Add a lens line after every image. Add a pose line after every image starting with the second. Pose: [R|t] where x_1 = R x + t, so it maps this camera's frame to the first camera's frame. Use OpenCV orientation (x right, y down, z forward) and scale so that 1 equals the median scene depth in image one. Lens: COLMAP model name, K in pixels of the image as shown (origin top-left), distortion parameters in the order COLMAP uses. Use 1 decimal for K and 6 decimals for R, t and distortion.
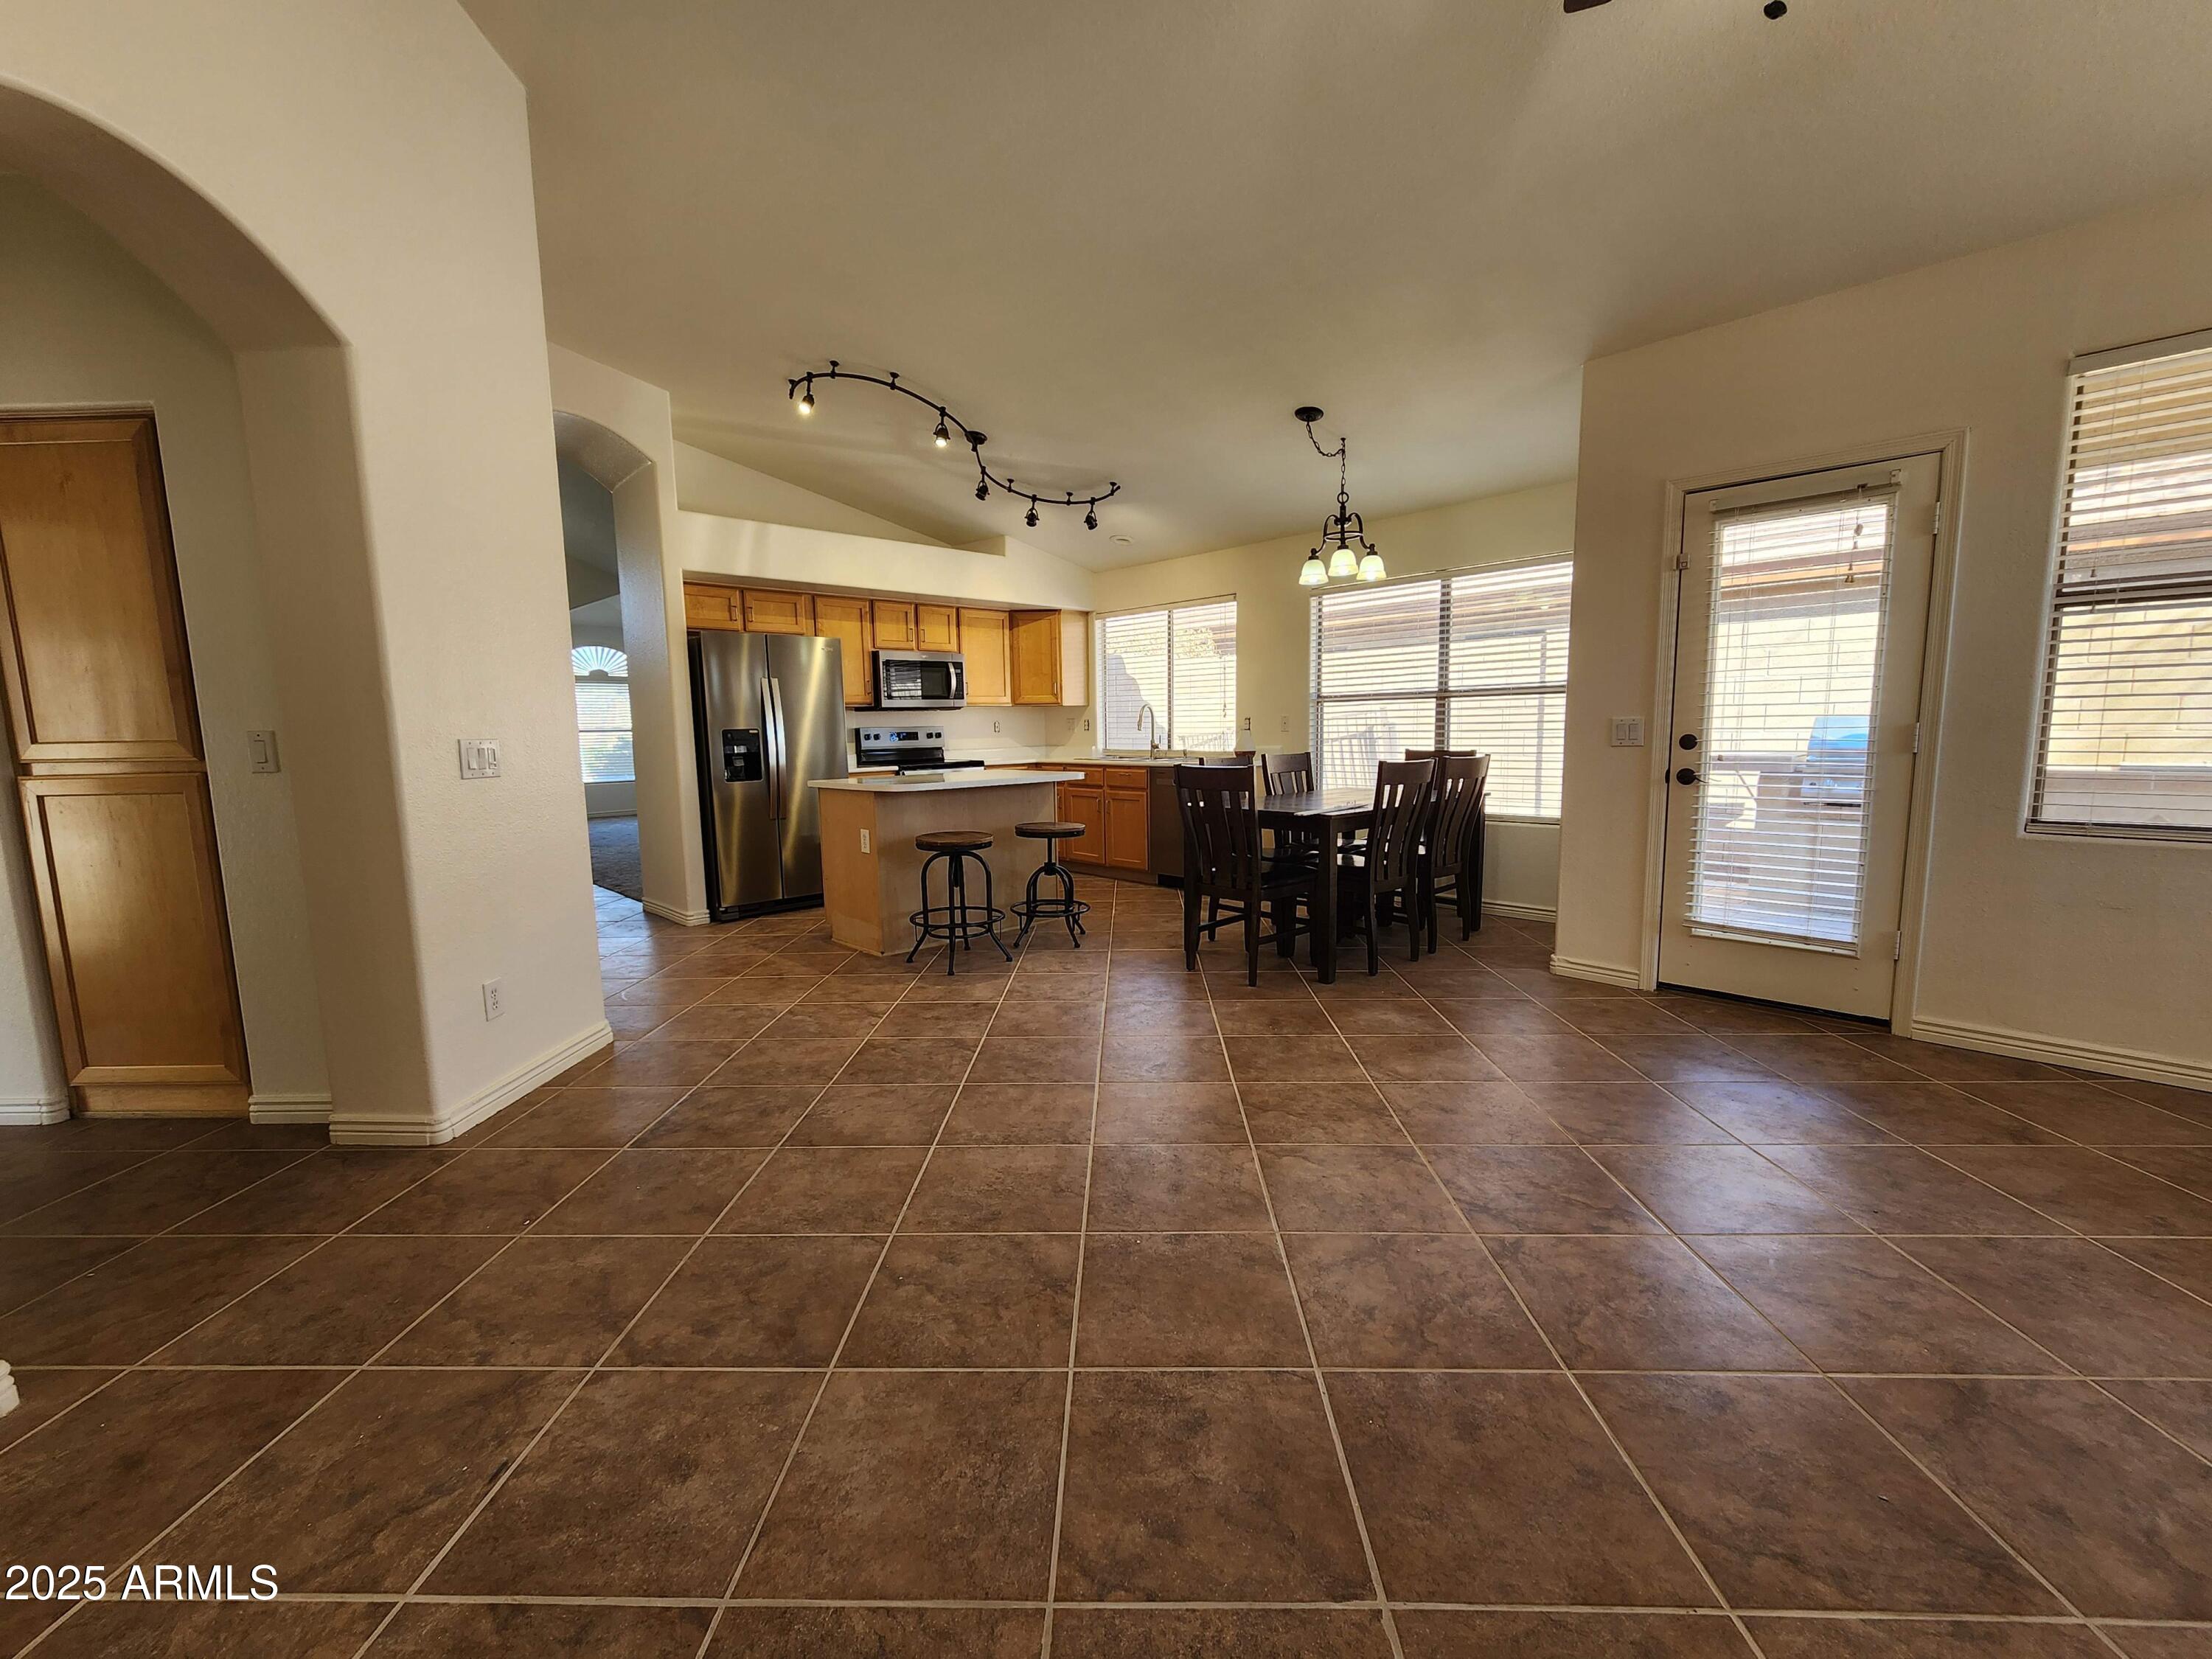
lens RADIAL K [[912.1, 0, 1097.1], [0, 912.1, 838.1], [0, 0, 1]] dist [-0.000658, 0.000566]
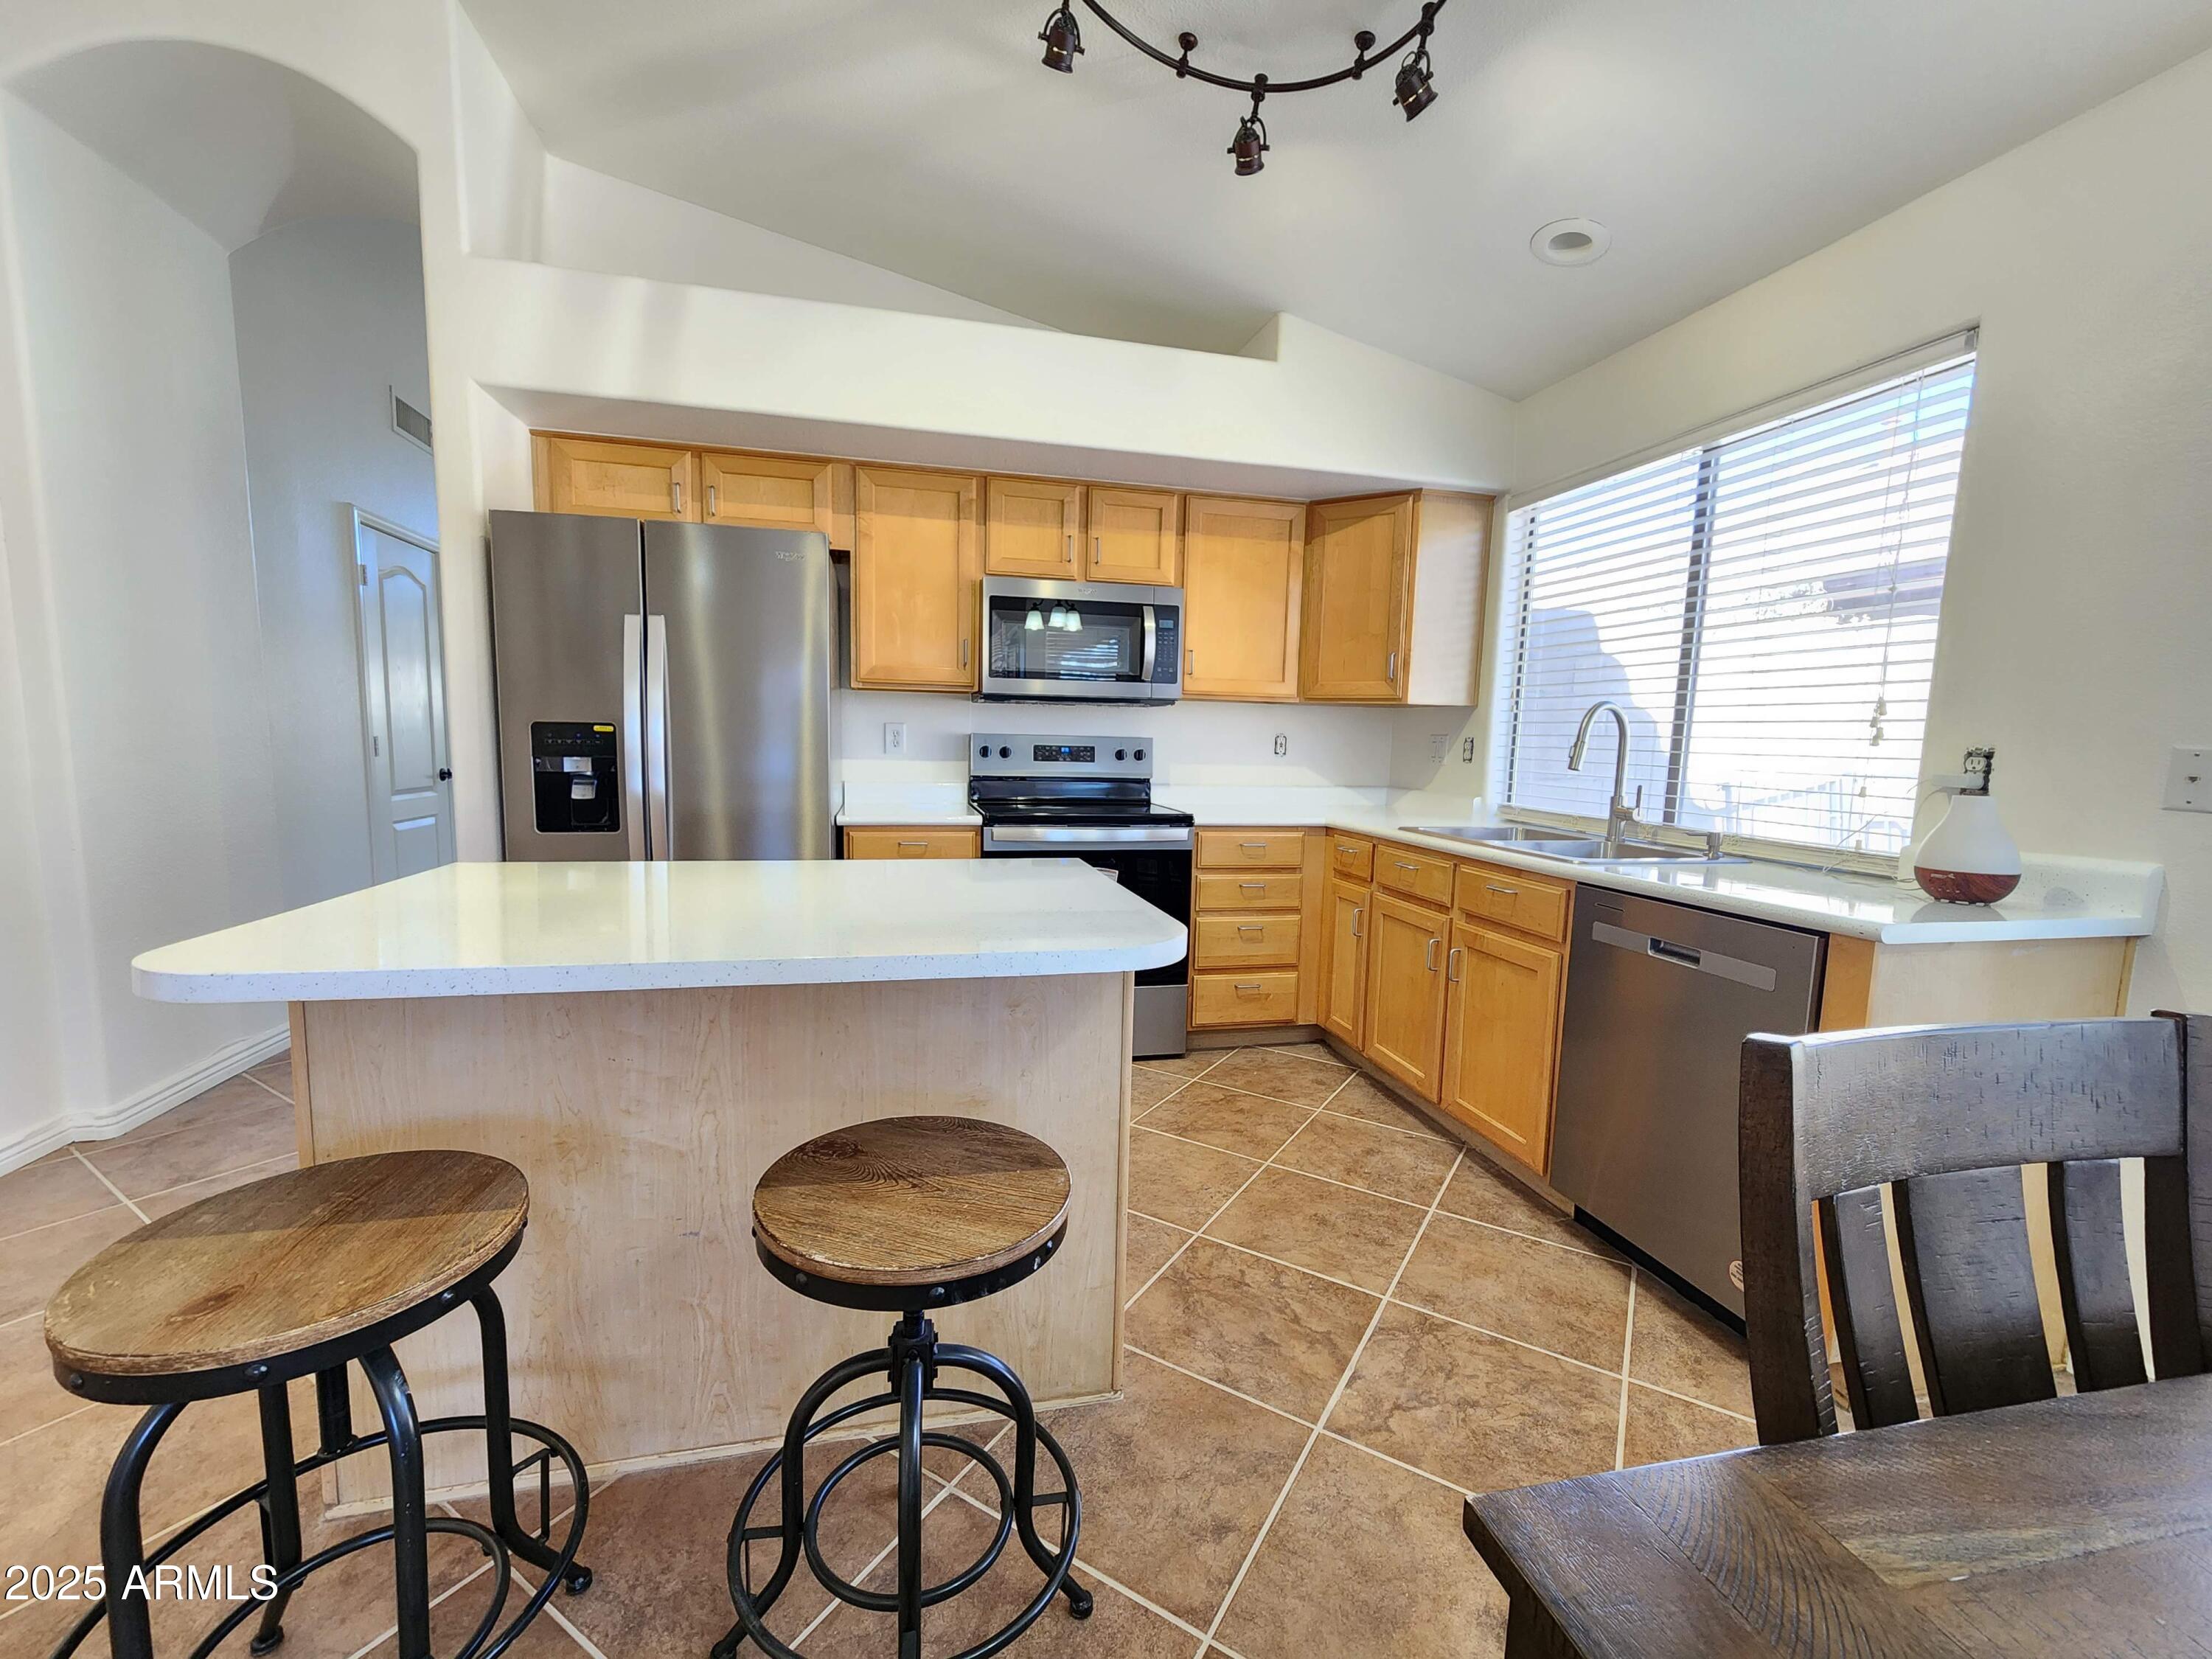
lens RADIAL K [[912.1, 0, 1097.1], [0, 912.1, 838.1], [0, 0, 1]] dist [-0.000658, 0.000566]
pose [[0.865767, 0.095759, -0.491201, 0.062245], [-0.103132, 0.994594, 0.012118, -0.073241], [0.489706, 0.040167, 0.870962, 0.568709]]
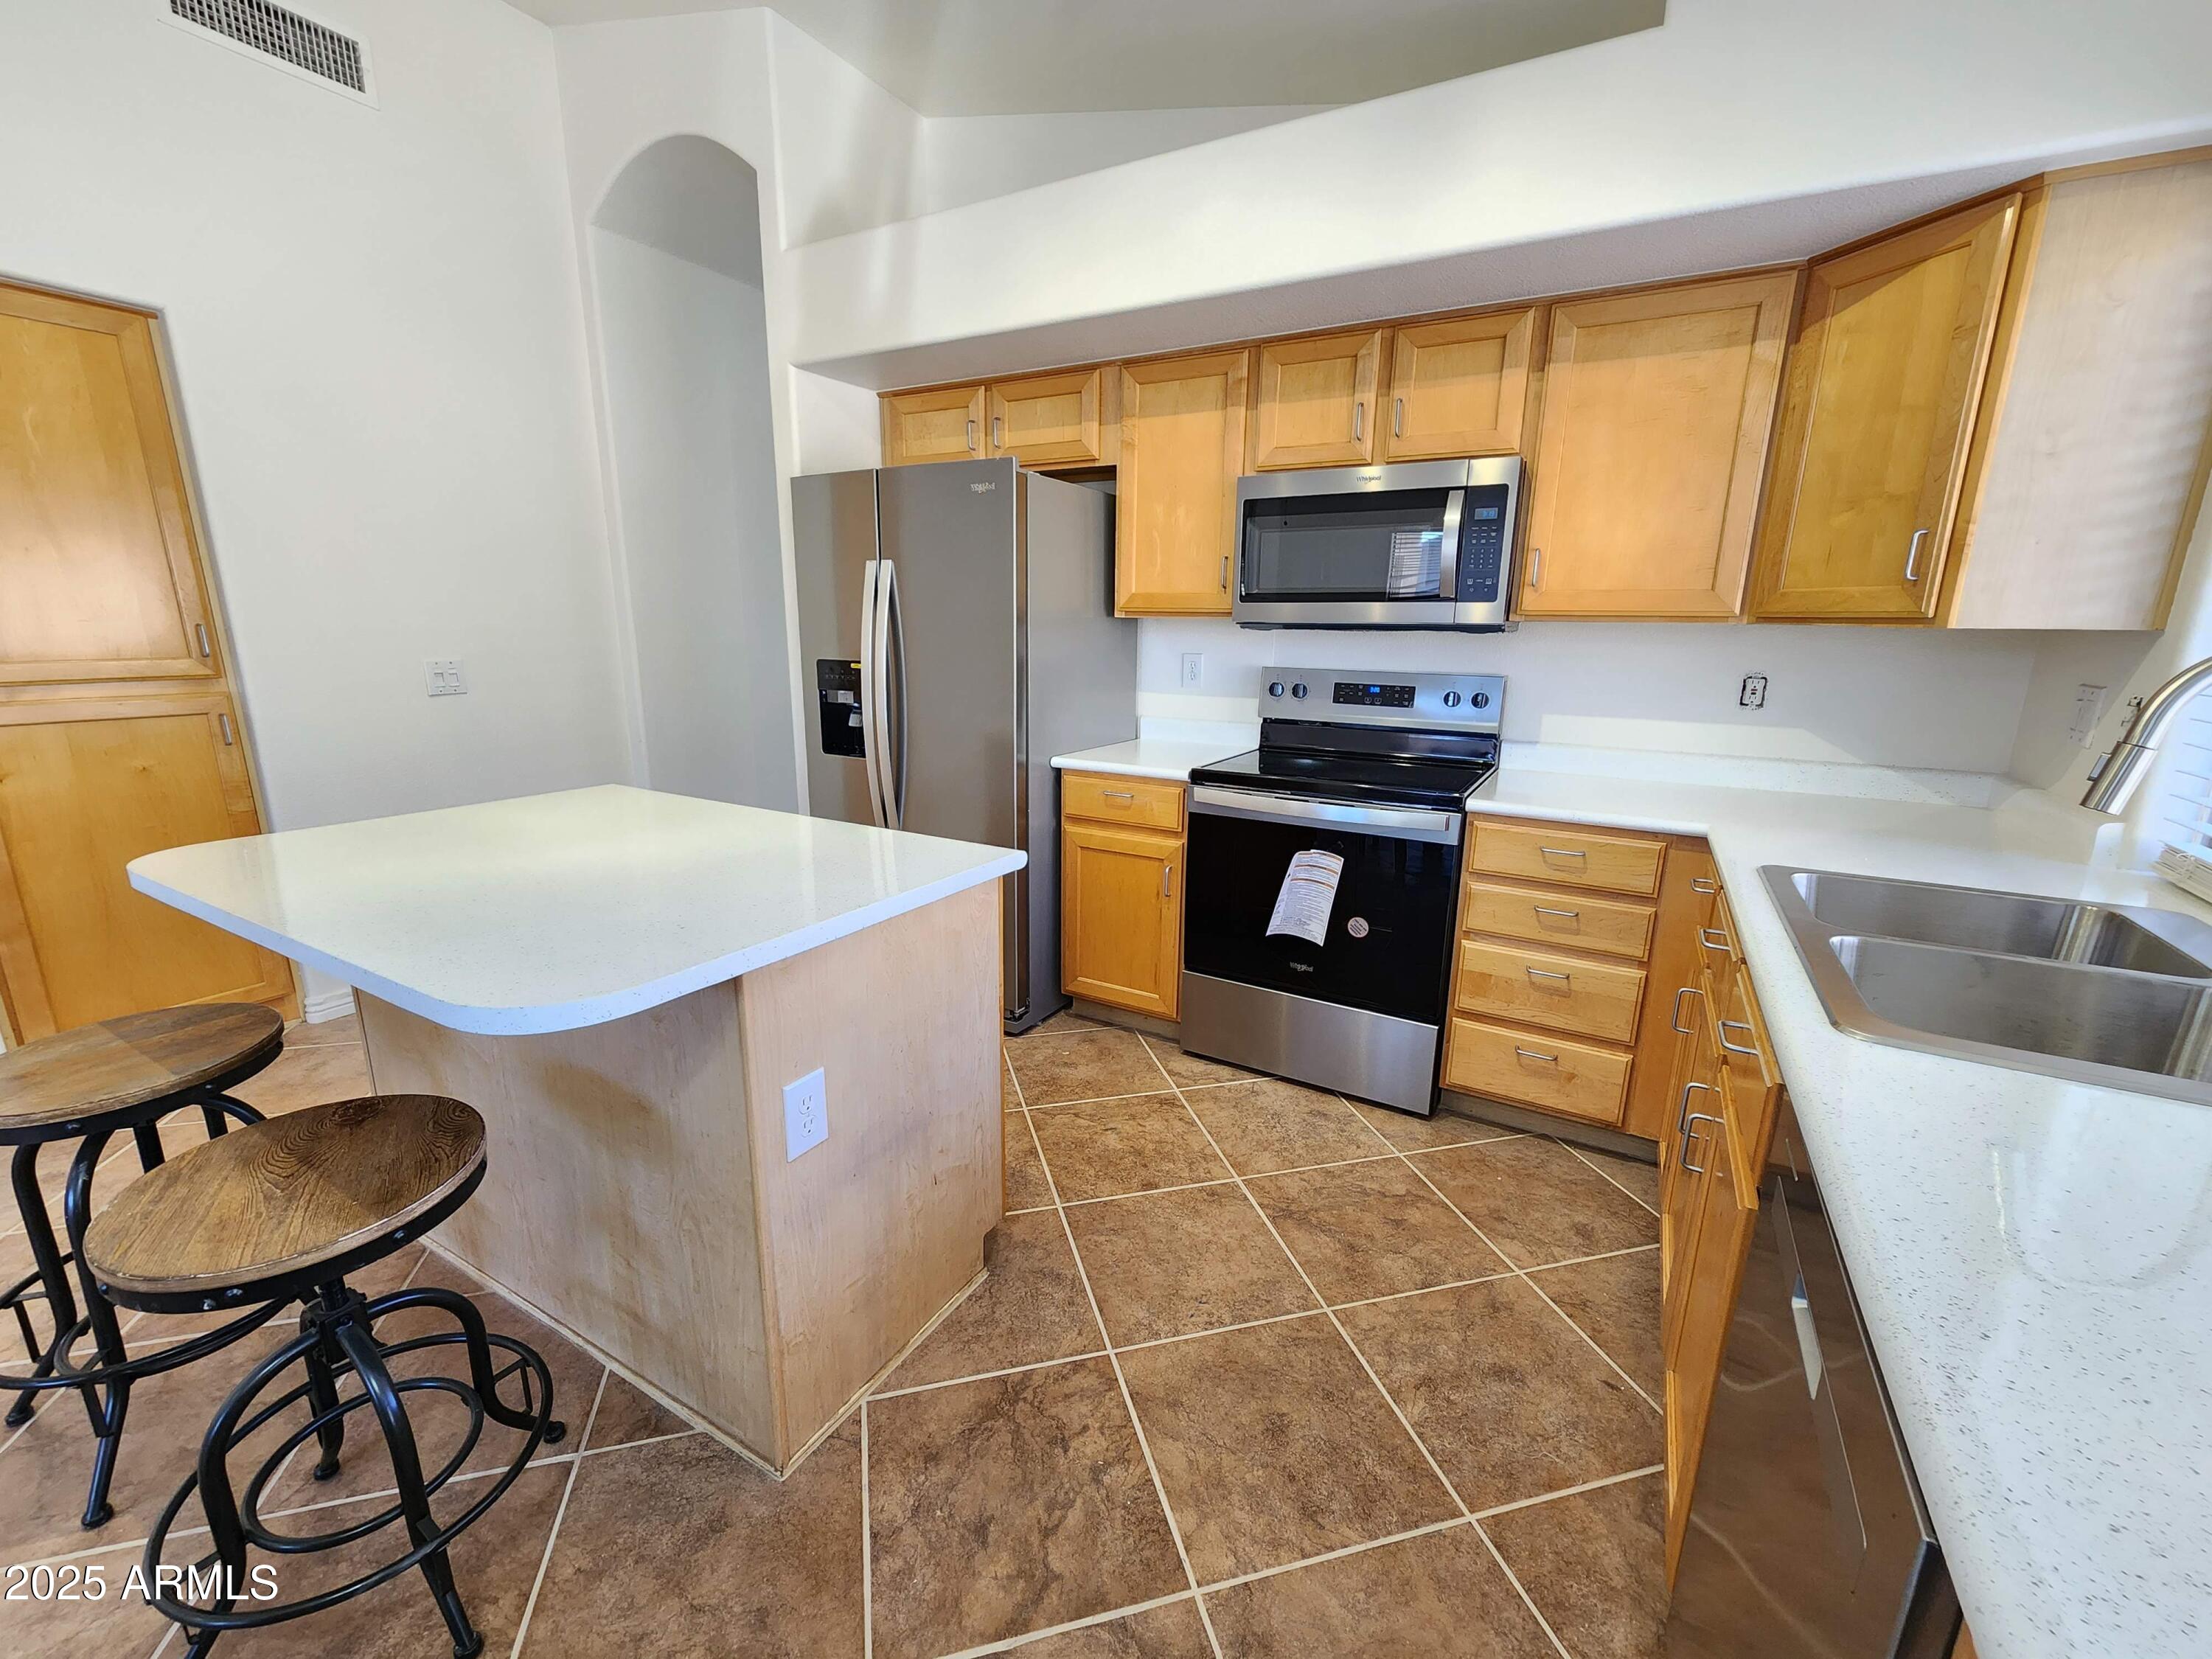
lens RADIAL K [[912.1, 0, 1097.1], [0, 912.1, 838.1], [0, 0, 1]] dist [-0.000658, 0.000566]
pose [[0.289880, 0.246096, -0.924882, 0.140148], [-0.138032, 0.967022, 0.214046, -0.120973], [0.947057, 0.065616, 0.314290, 0.770867]]
